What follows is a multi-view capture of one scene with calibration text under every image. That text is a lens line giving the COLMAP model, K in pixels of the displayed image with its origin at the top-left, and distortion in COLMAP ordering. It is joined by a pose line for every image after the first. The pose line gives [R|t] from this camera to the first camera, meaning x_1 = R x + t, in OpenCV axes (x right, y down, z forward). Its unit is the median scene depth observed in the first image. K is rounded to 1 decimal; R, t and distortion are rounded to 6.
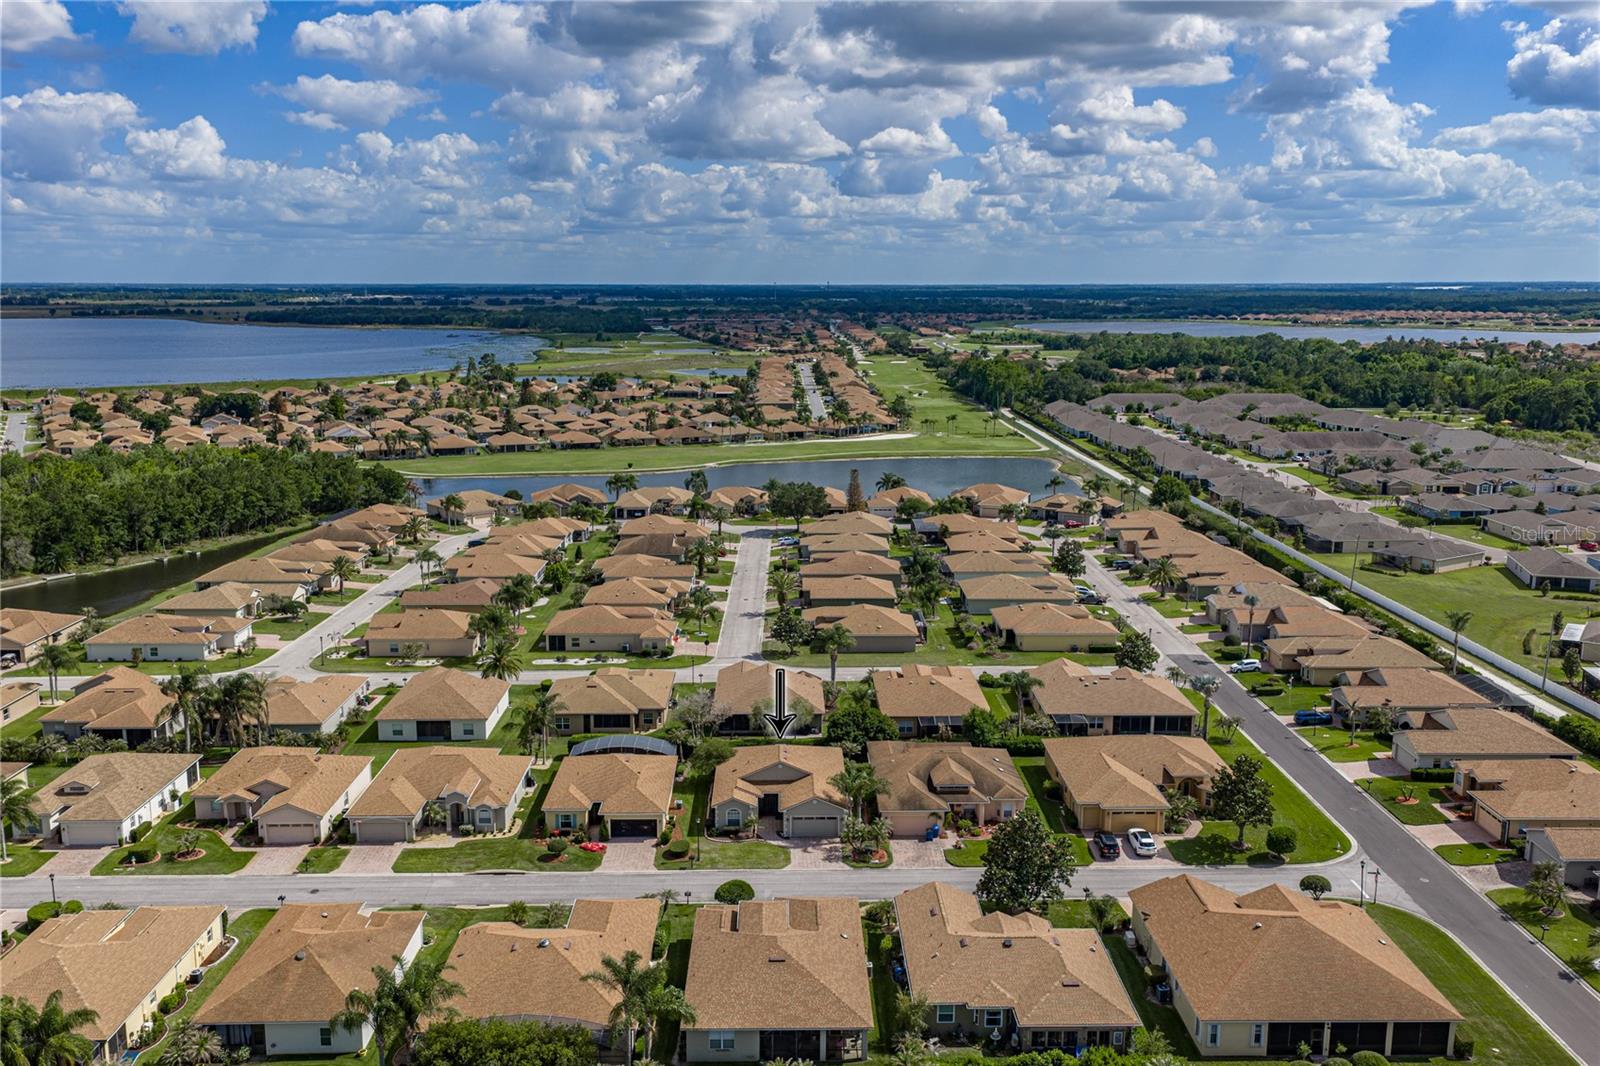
lens RADIAL K [[1326.3, 0, 801.3], [0, 1326.3, 530.9], [0, 0, 1]] dist [0.044261, -0.031692]
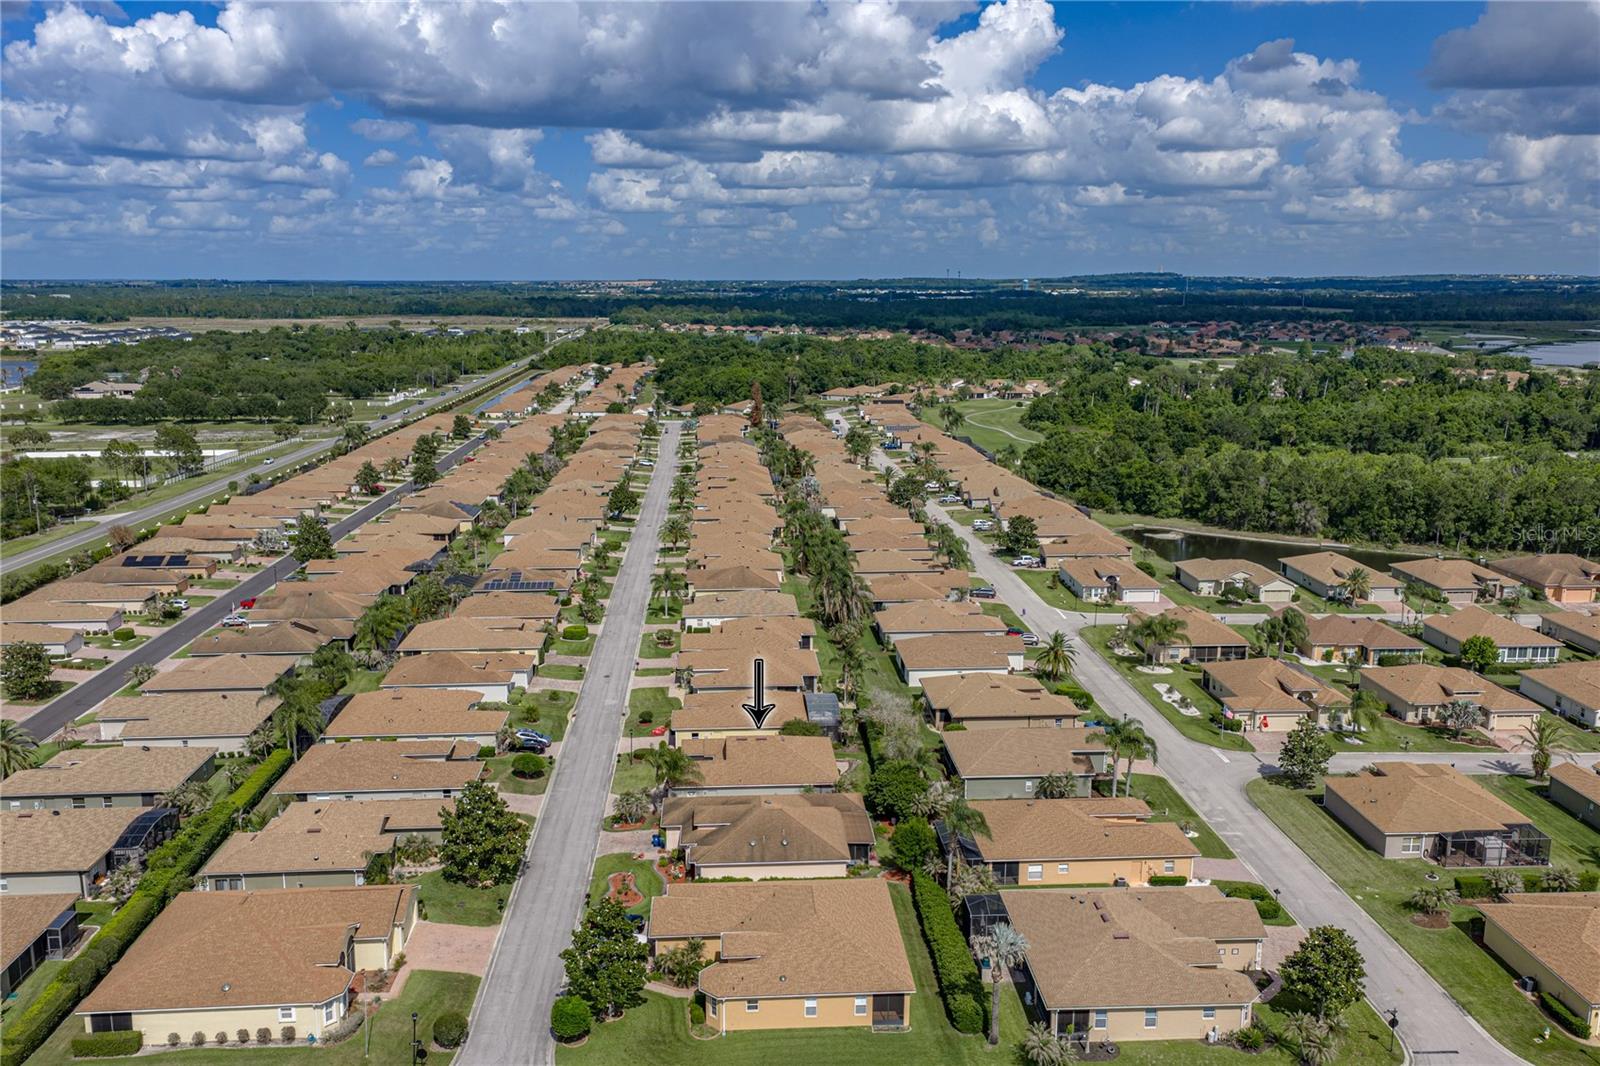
lens RADIAL K [[1326.3, 0, 800.8], [0, 1326.3, 533.9], [0, 0, 1]] dist [0.044261, -0.031692]
pose [[0.042654, 0.189796, -0.980897, 0.494710], [-0.182444, 0.966761, 0.179128, -0.089964], [0.982291, 0.171318, 0.075863, 0.480188]]
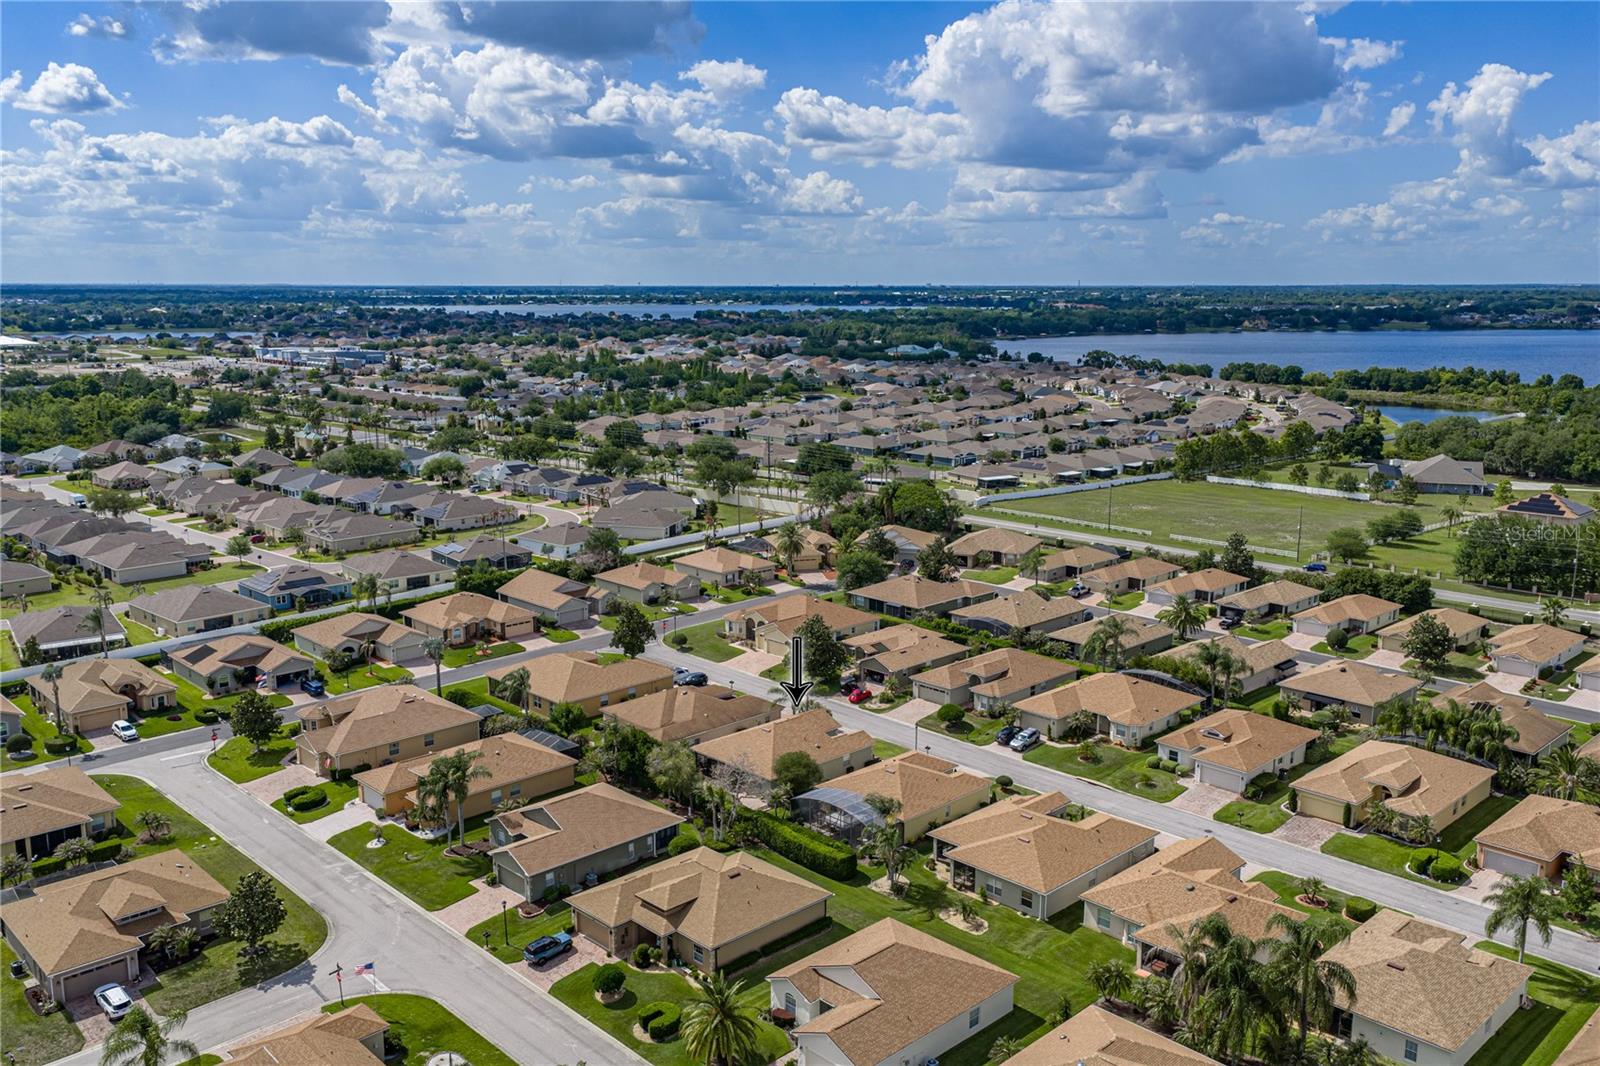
lens RADIAL K [[1326.3, 0, 796.6], [0, 1326.3, 538.2], [0, 0, 1]] dist [0.044261, -0.031692]
pose [[-0.684553, -0.139089, 0.715571, -0.400611], [0.134520, 0.940666, 0.311531, -0.160264], [-0.716444, 0.309518, -0.625226, 0.837601]]
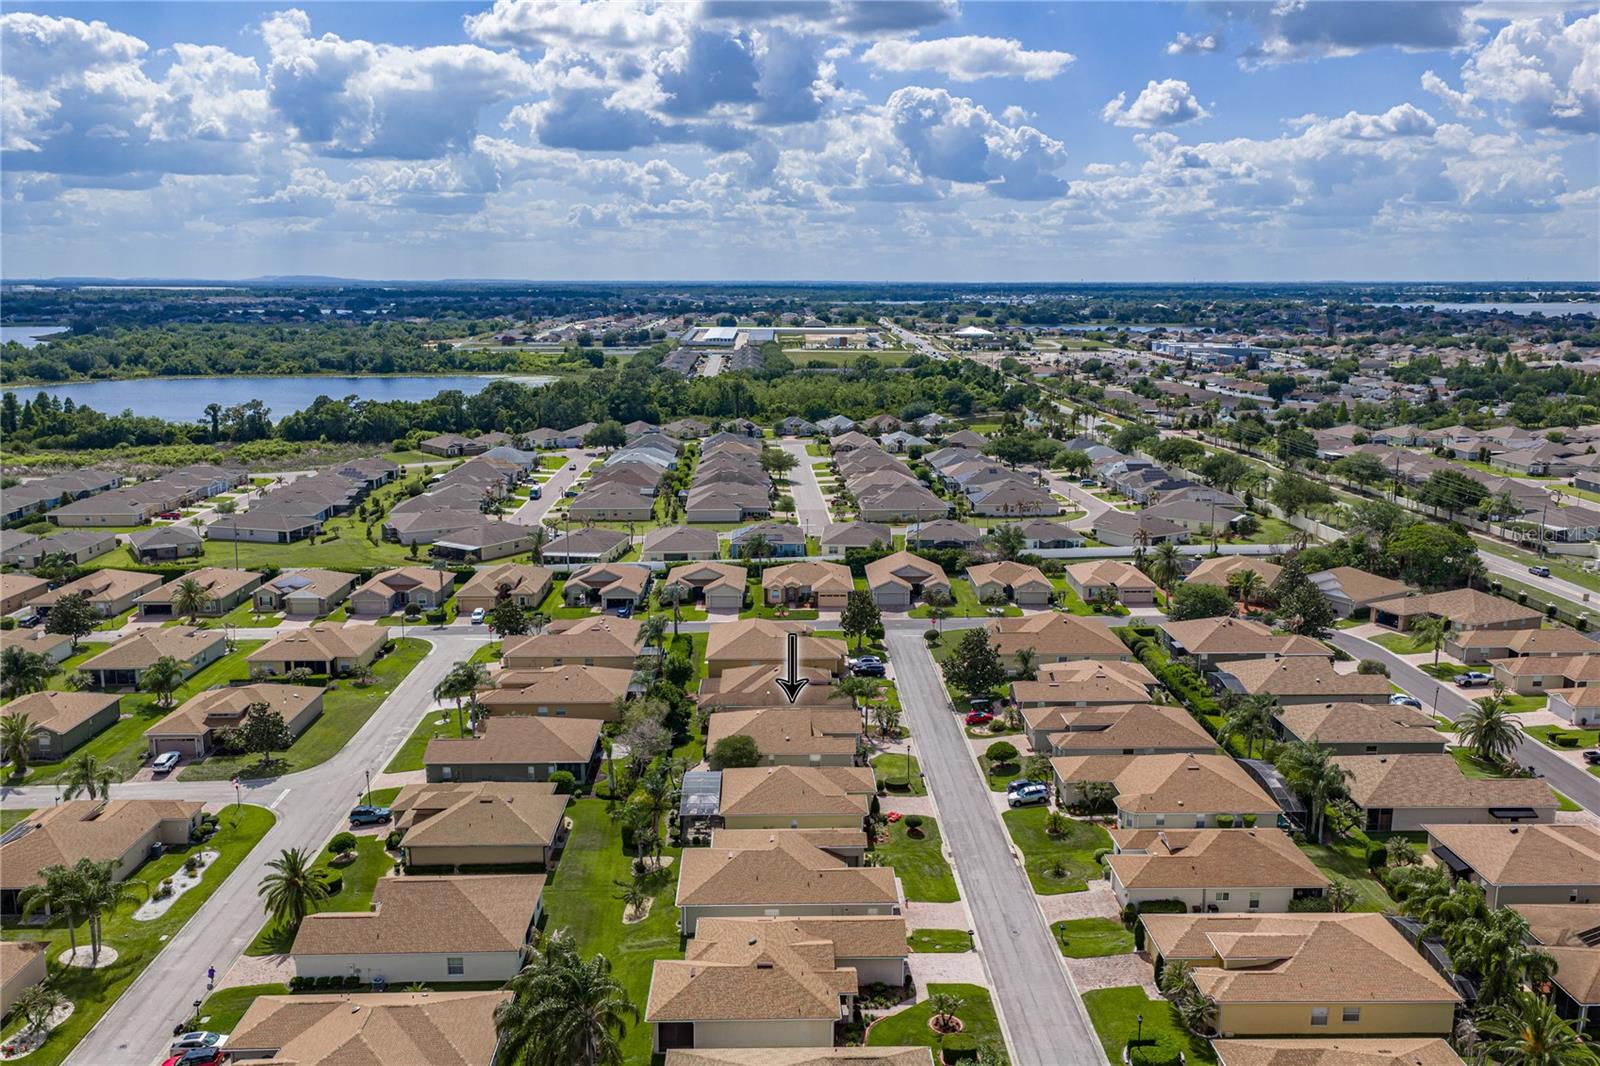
lens RADIAL K [[1326.3, 0, 796.8], [0, 1326.3, 543.0], [0, 0, 1]] dist [0.044261, -0.031692]
pose [[-0.005271, -0.195992, 0.980591, -0.549903], [0.185160, 0.963457, 0.193562, -0.091528], [-0.982694, 0.182586, 0.031212, 0.479090]]
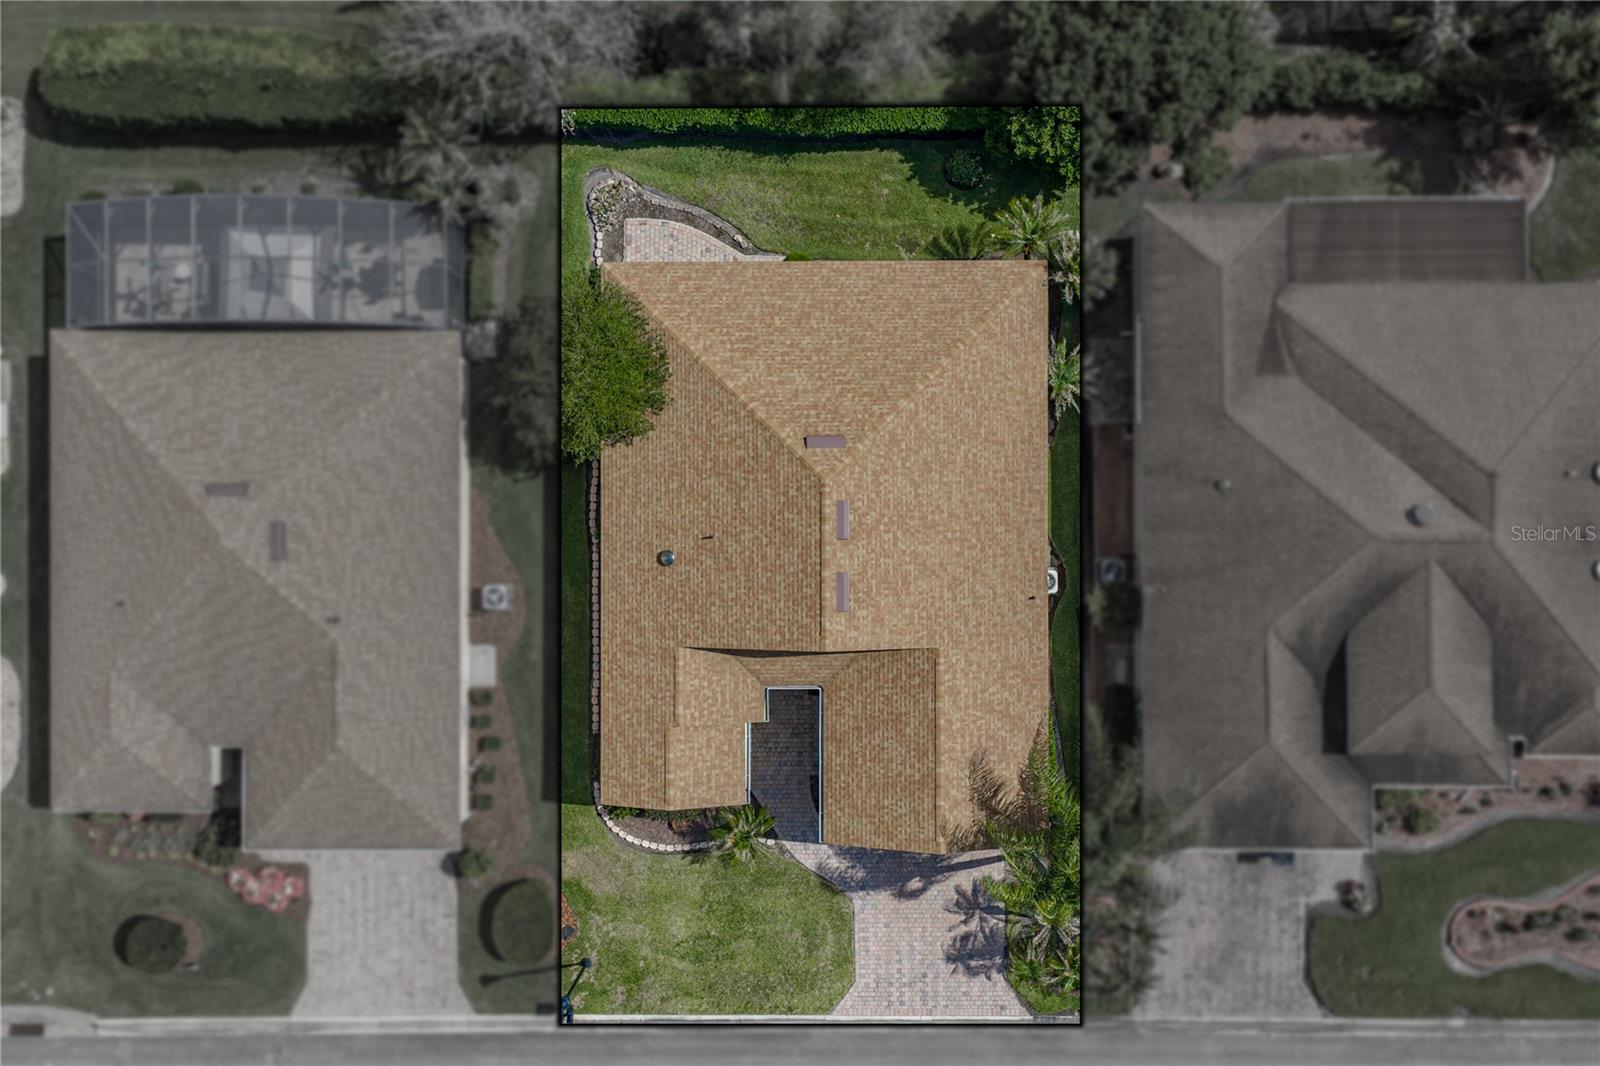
lens RADIAL K [[1326.3, 0, 798.1], [0, 1326.3, 535.7], [0, 0, 1]] dist [0.044261, -0.031692]
pose [[0.999891, 0.014613, -0.002027, -0.010881], [-0.000821, 0.192315, 0.981333, -0.052959], [0.014730, -0.981225, 0.192306, 0.489399]]
